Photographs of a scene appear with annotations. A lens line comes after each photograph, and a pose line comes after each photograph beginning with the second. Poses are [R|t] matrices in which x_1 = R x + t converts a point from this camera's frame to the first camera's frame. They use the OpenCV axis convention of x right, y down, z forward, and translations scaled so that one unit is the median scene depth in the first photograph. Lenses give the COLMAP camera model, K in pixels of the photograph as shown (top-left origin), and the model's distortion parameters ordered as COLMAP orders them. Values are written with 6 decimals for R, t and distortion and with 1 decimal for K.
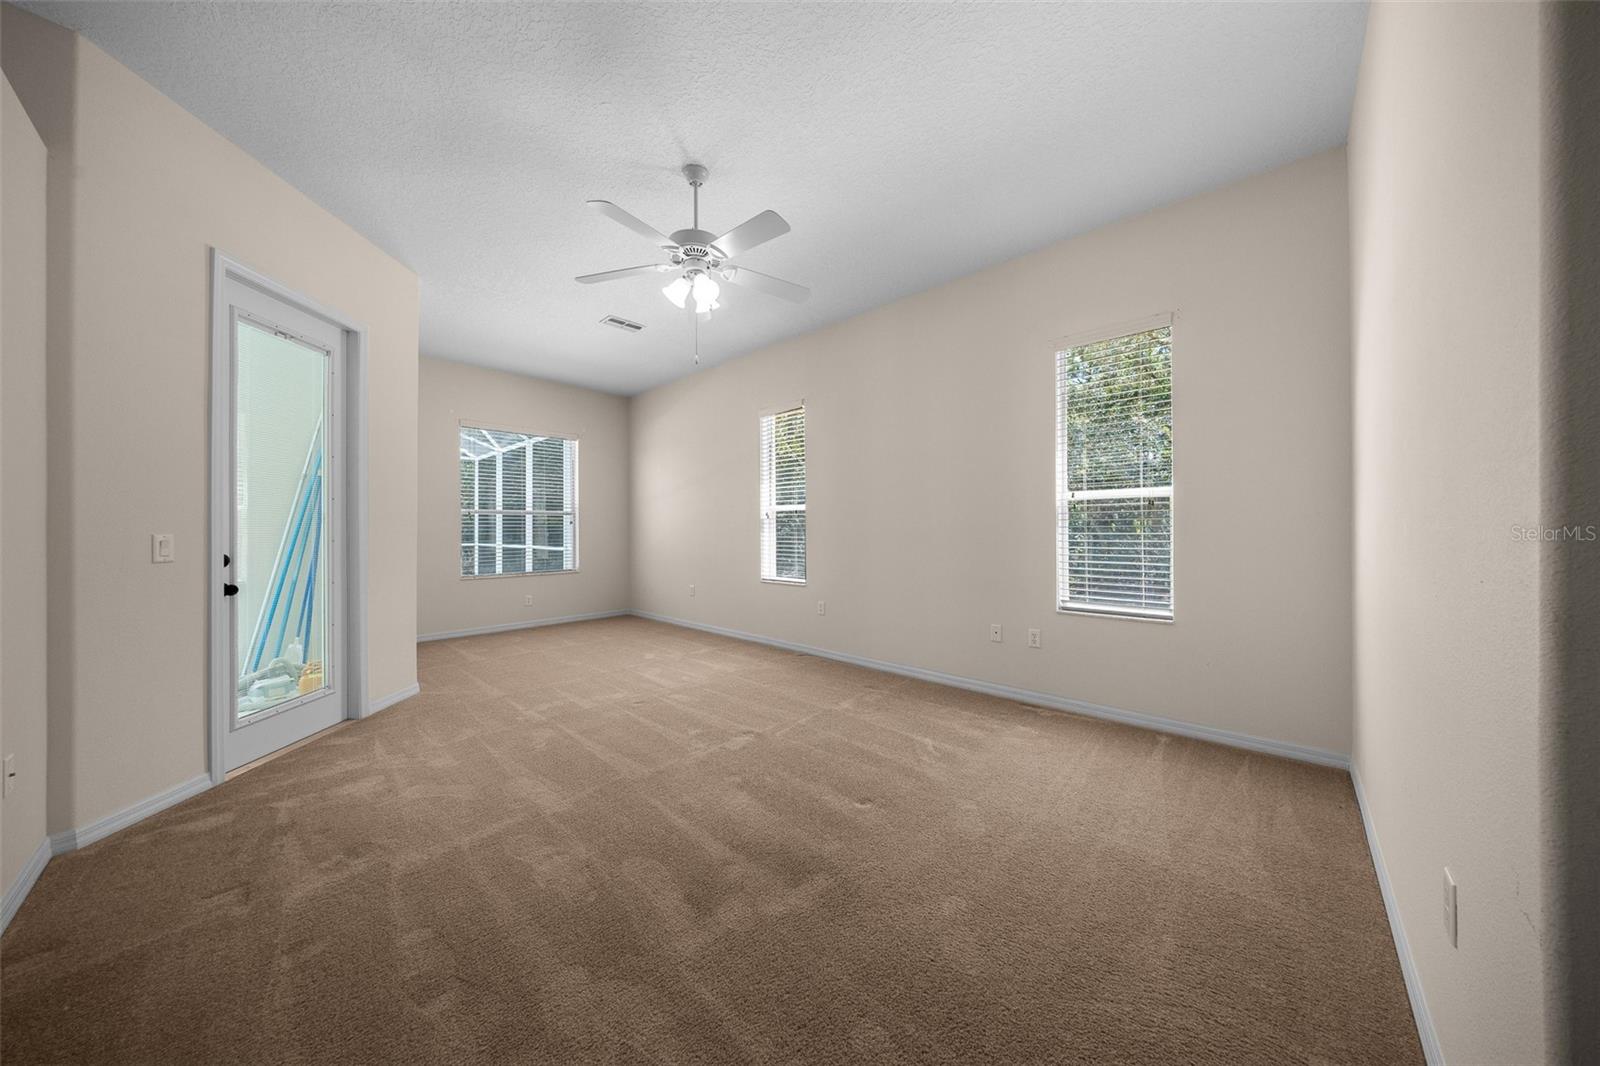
lens RADIAL K [[526.0, 0, 797.0], [0, 526.0, 527.6], [0, 0, 1]] dist [0.001858, -0.000019]
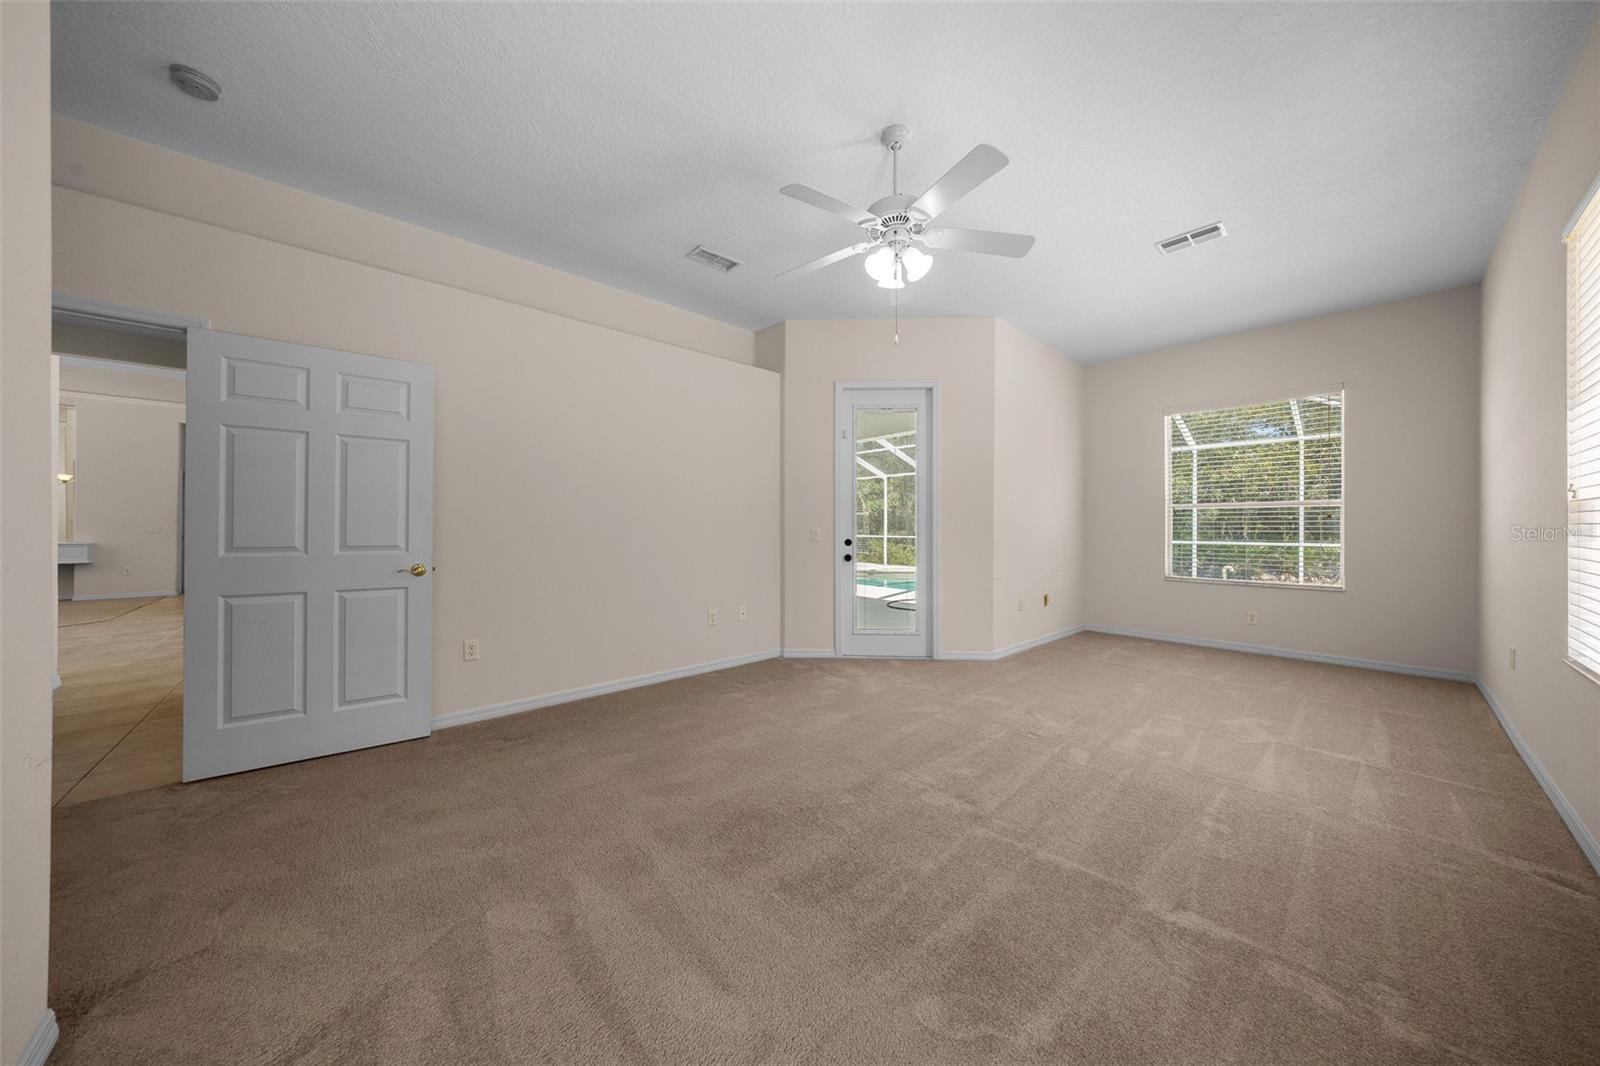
lens RADIAL K [[515.4, 0, 785.8], [0, 515.4, 521.6], [0, 0, 1]] dist [-0.000546, -0.000066]
pose [[-0.095866, -0.004295, -0.995385, 0.595663], [0.002090, 0.999988, -0.004516, -0.001581], [0.995392, -0.002513, -0.095856, 0.742756]]
